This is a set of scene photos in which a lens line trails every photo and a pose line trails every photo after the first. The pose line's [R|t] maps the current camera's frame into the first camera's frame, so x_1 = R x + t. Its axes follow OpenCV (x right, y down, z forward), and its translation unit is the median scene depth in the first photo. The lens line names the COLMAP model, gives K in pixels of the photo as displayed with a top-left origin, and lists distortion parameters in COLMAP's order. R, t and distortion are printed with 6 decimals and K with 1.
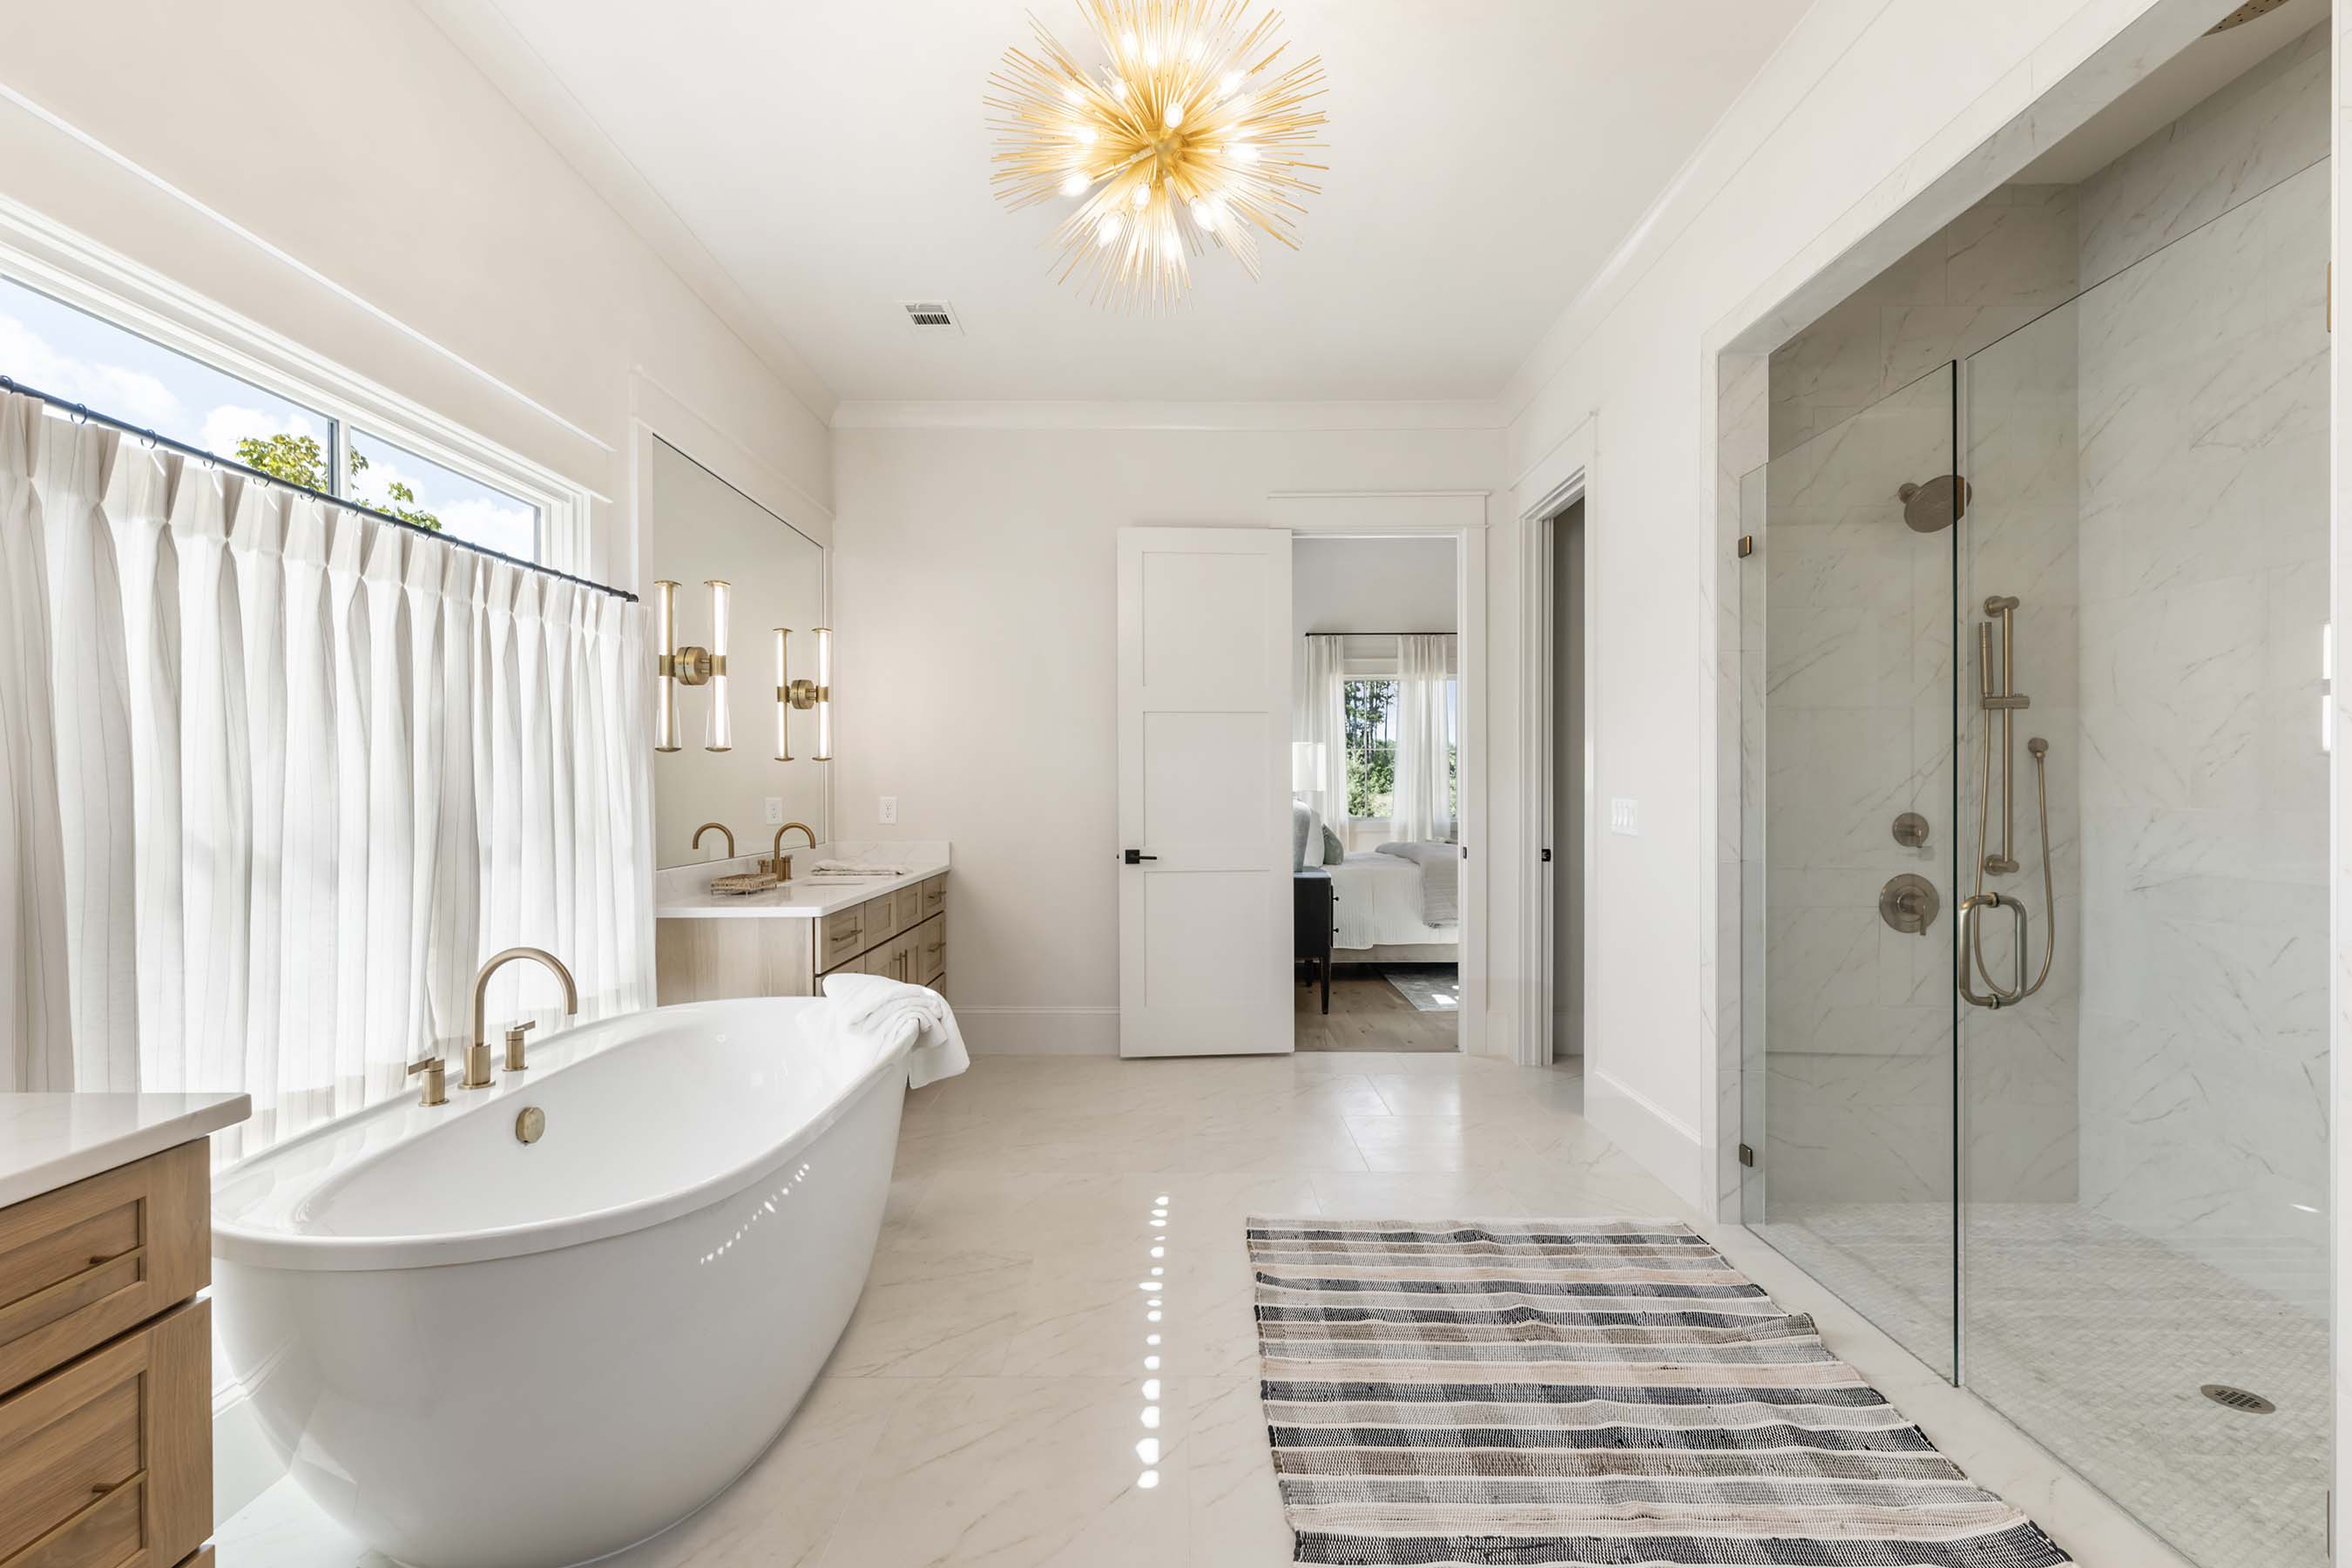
lens RADIAL K [[1068.1, 0, 1175.3], [0, 1068.1, 788.3], [0, 0, 1]] dist [0.000249, 0.000170]
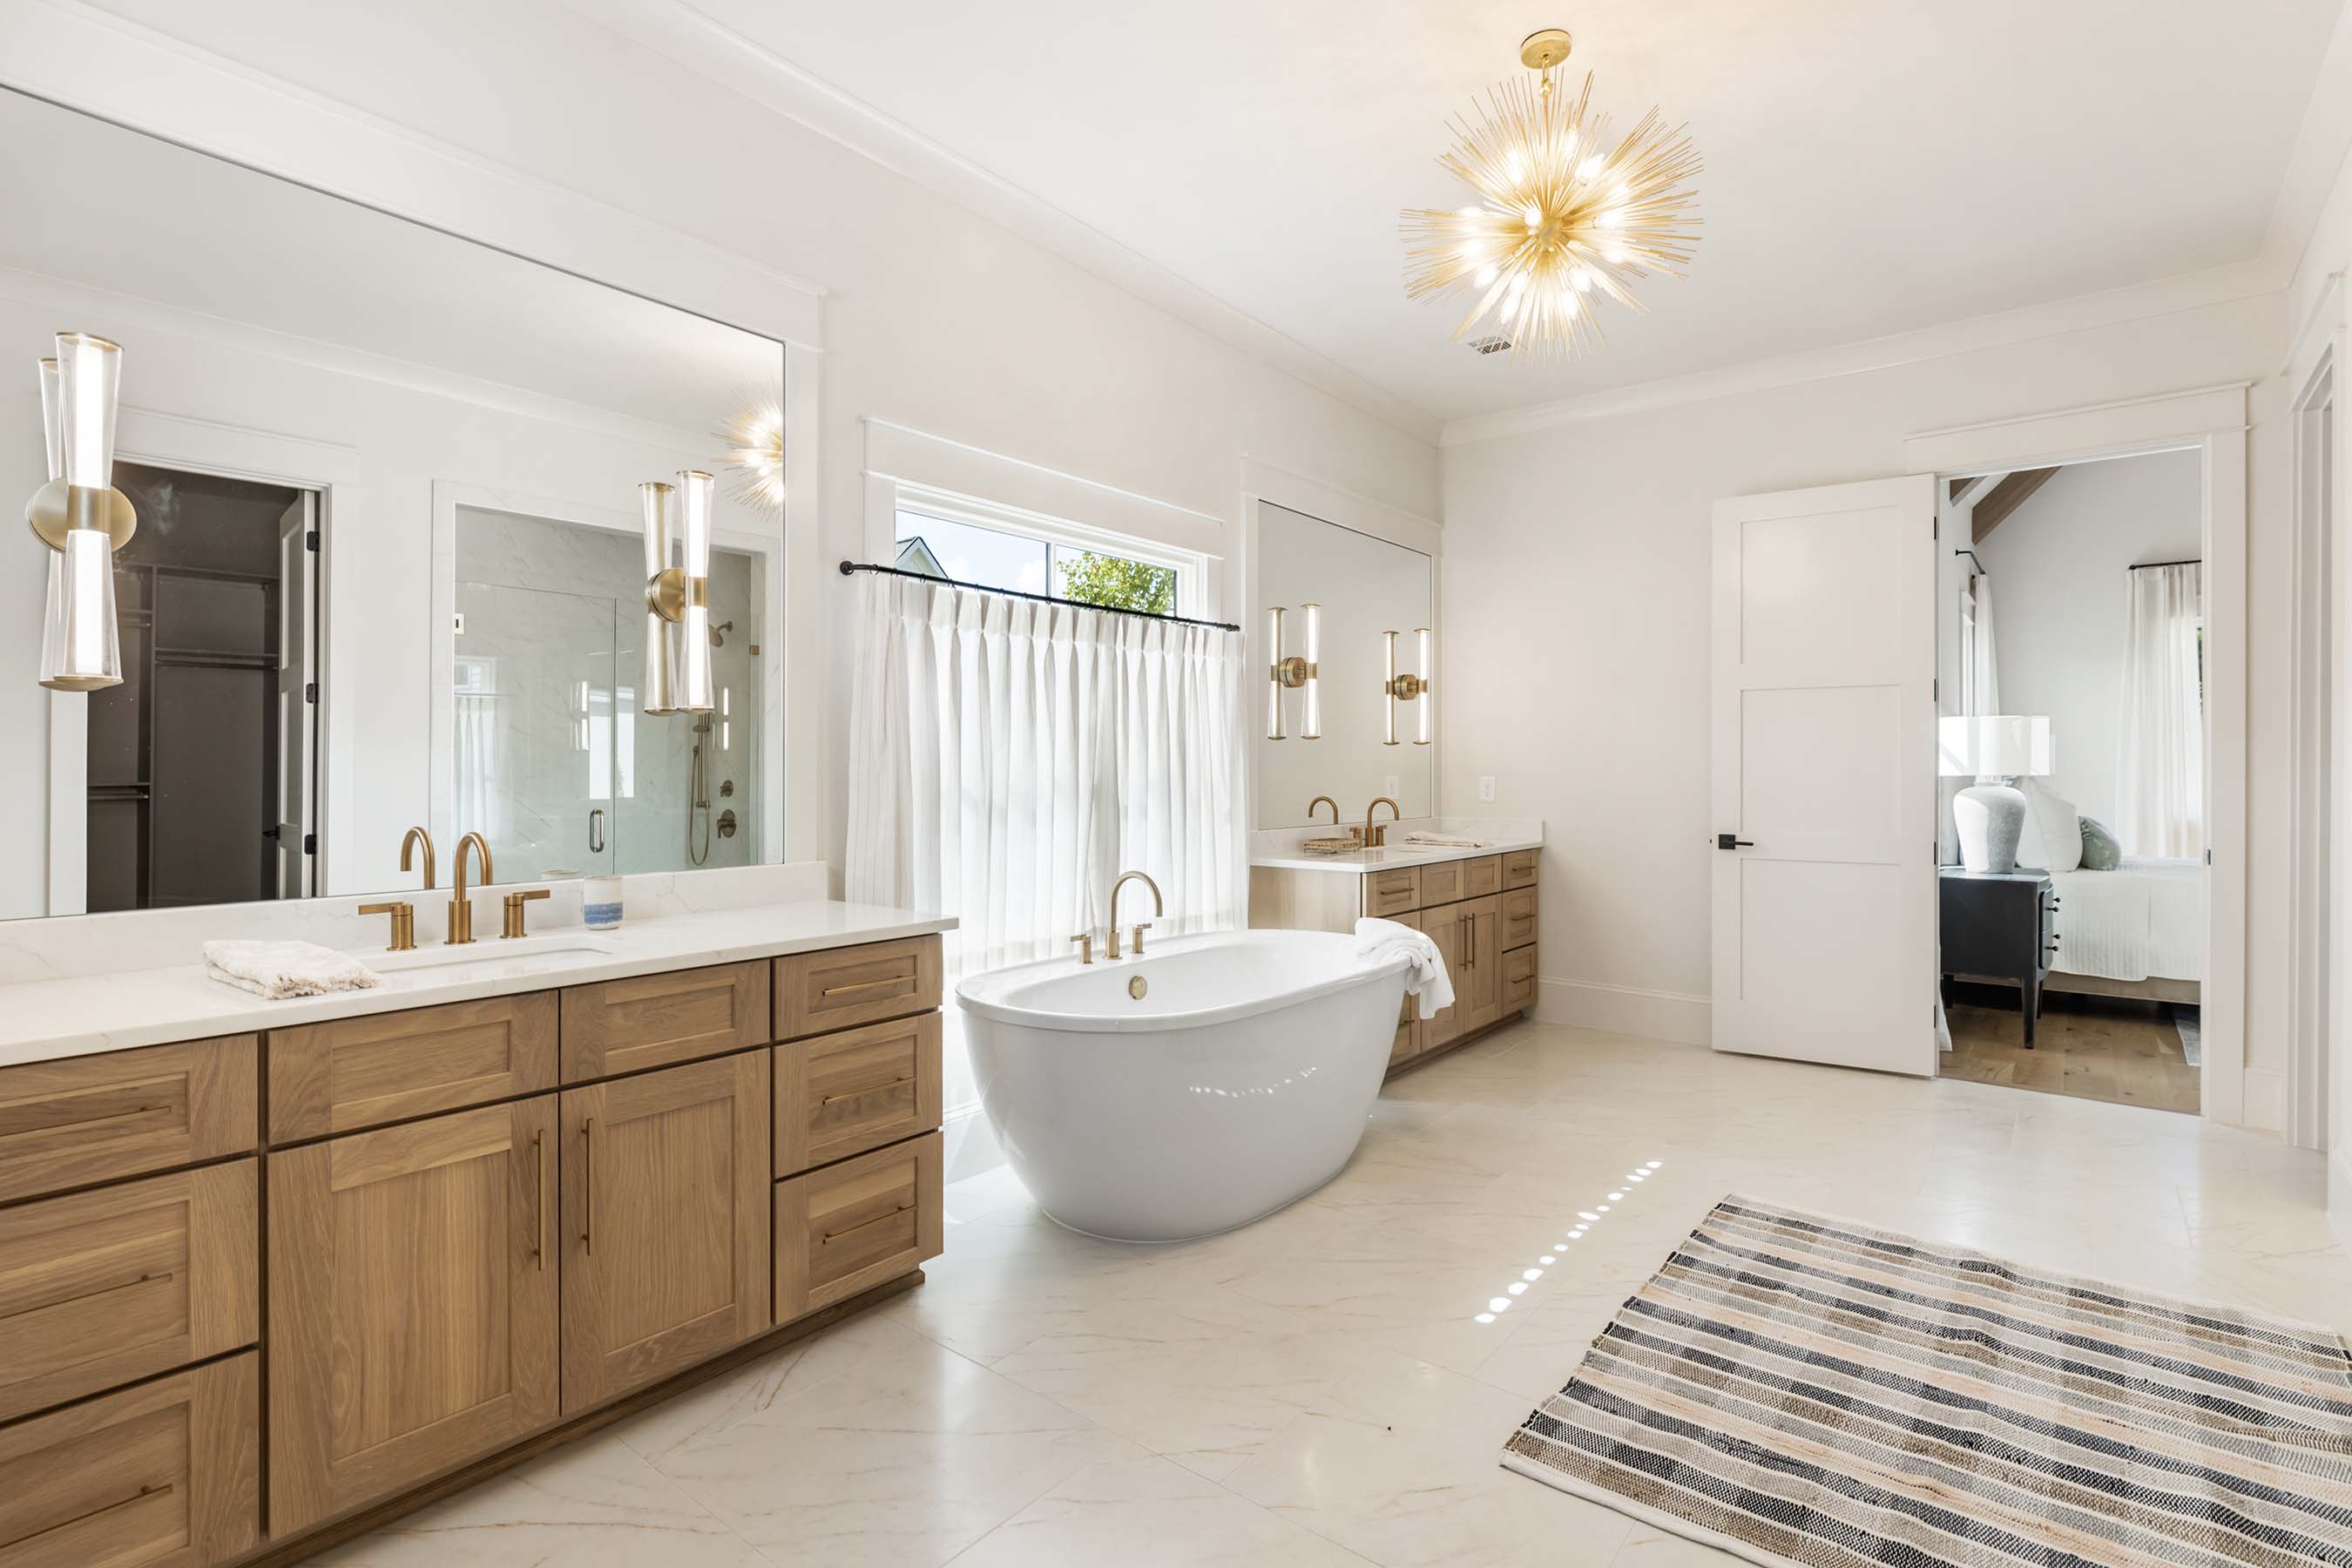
lens RADIAL K [[1137.1, 0, 1152.8], [0, 1137.1, 761.1], [0, 0, 1]] dist [-0.003086, -0.000444]
pose [[0.773289, 0.001471, -0.634052, 0.360149], [-0.005505, 0.999975, -0.004394, -0.001895], [0.634030, 0.006888, 0.773278, -0.201636]]
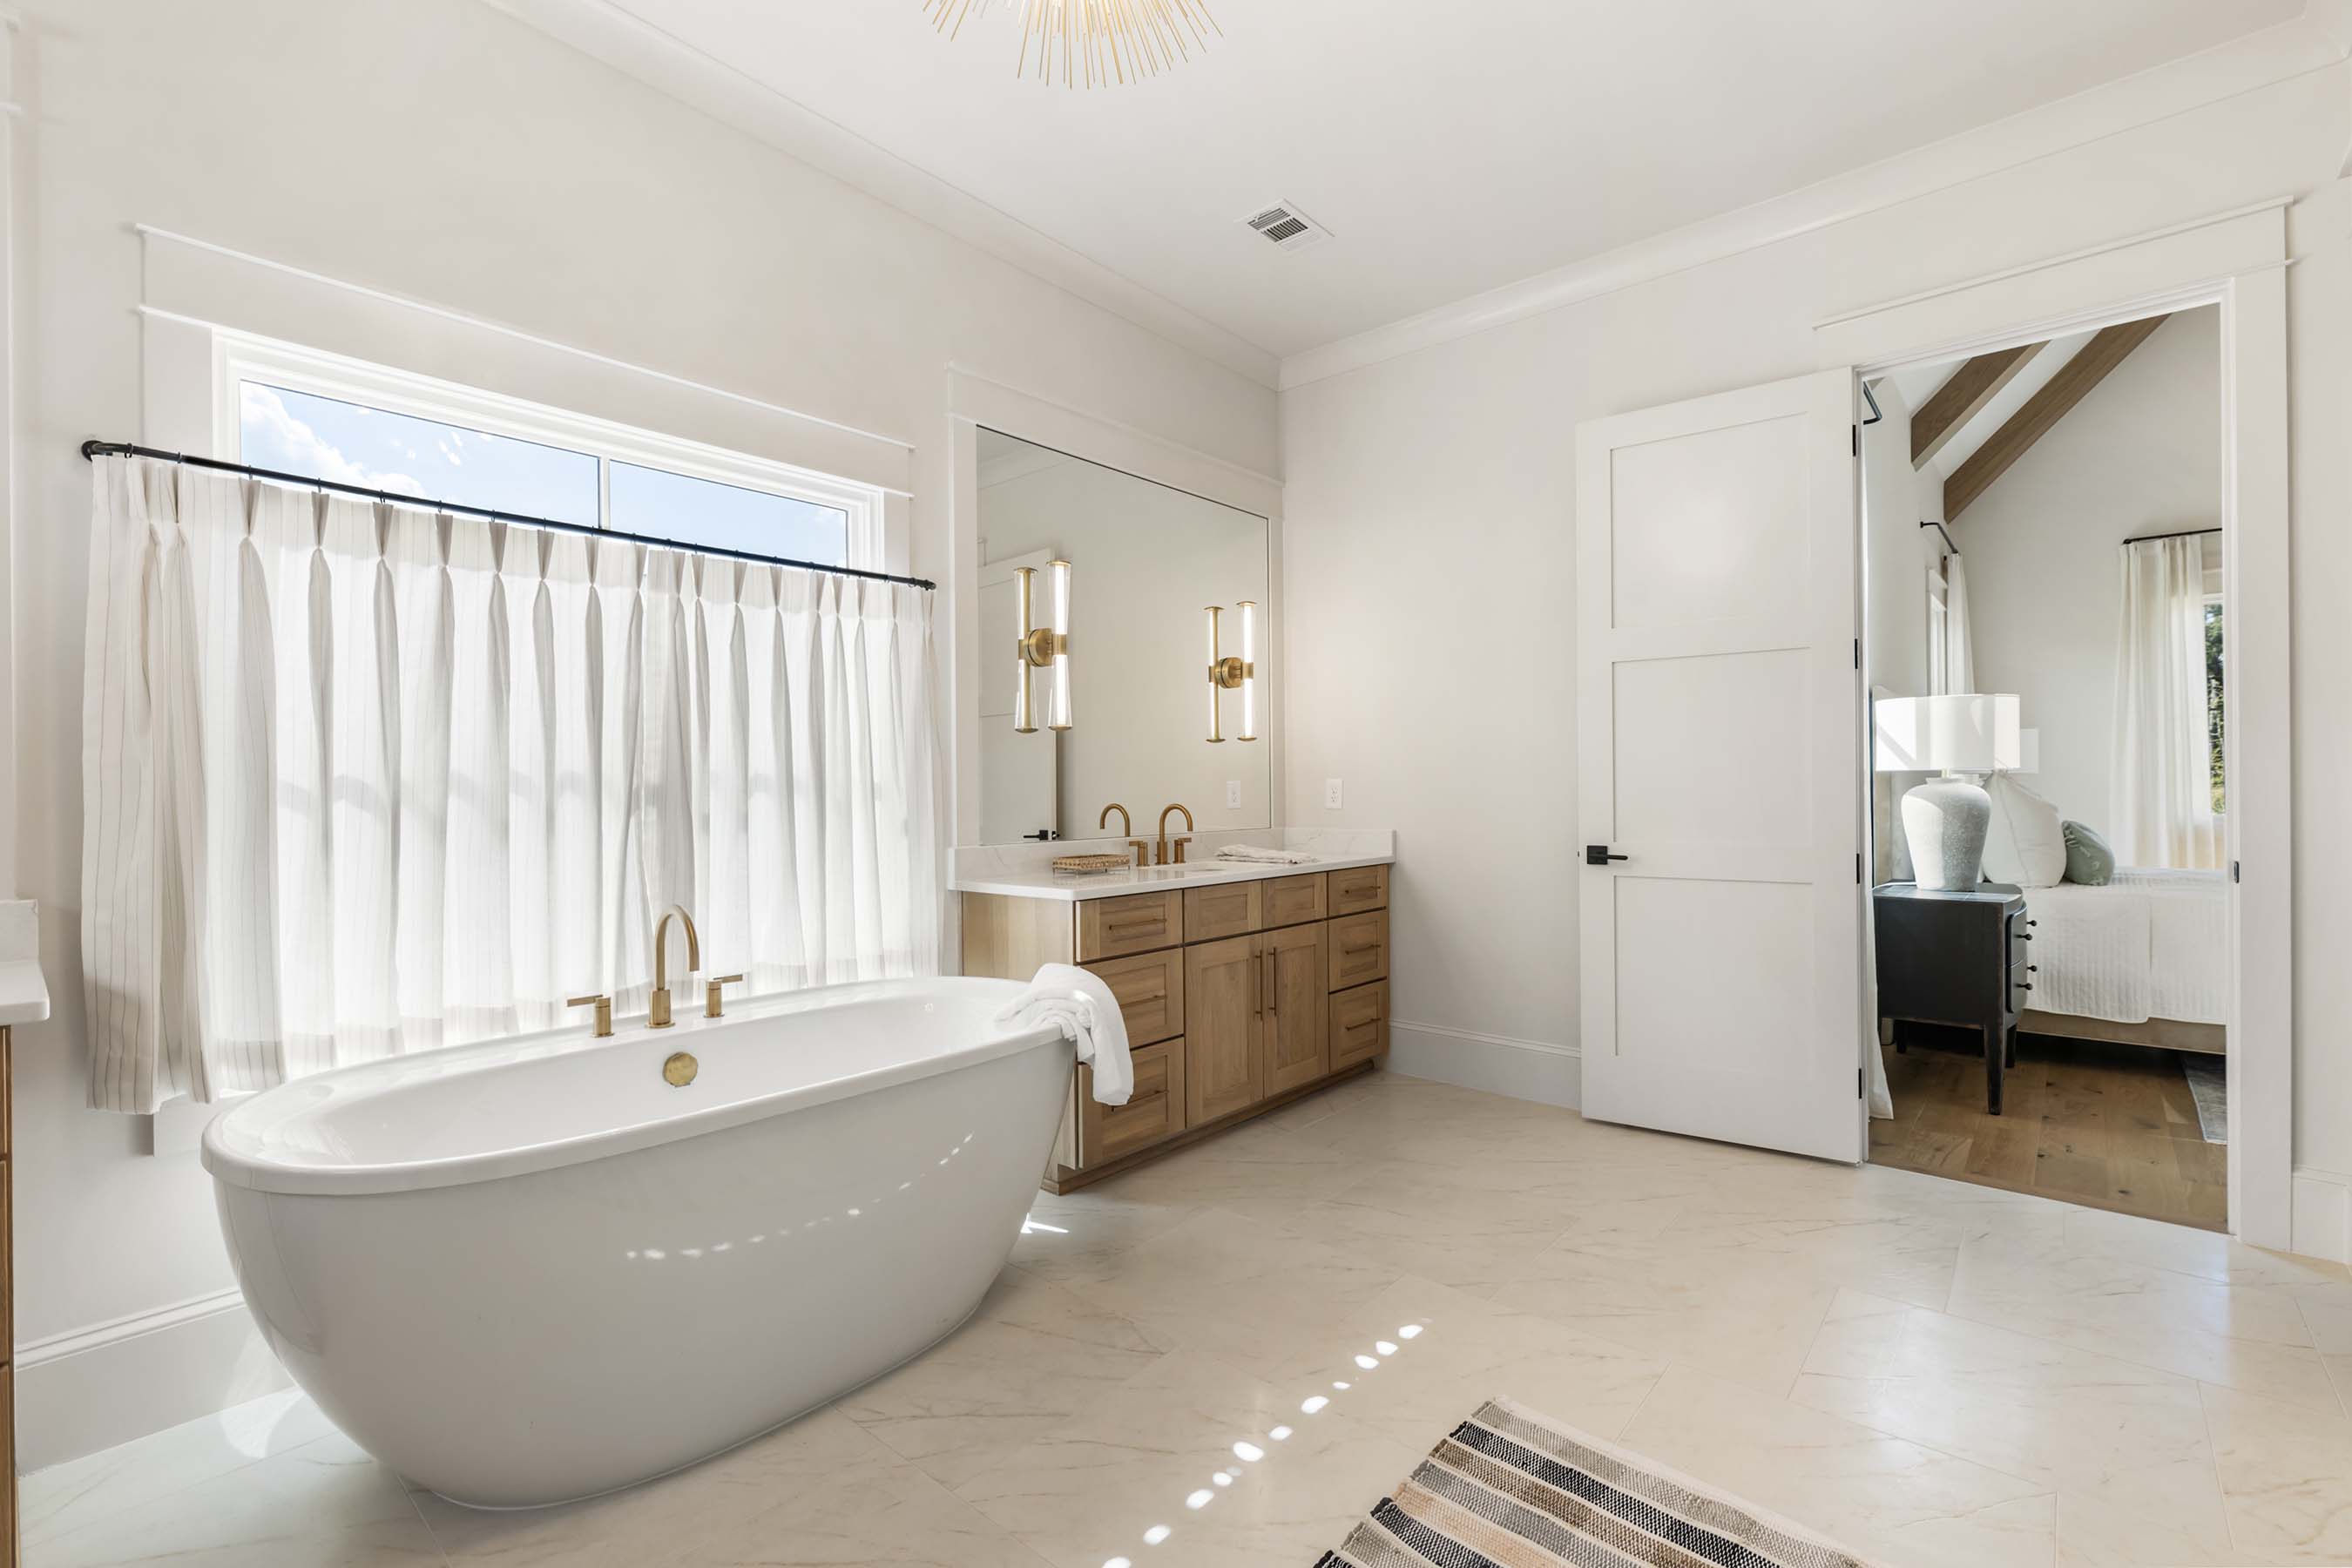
lens RADIAL K [[1040.6, 0, 1176.0], [0, 1040.6, 784.0], [0, 0, 1]] dist [-0.001900, 0.000435]
pose [[0.752930, -0.006015, -0.658073, 0.381510], [0.005303, 0.999981, -0.003074, 0.025143], [0.658080, -0.001175, 0.752948, 0.432525]]
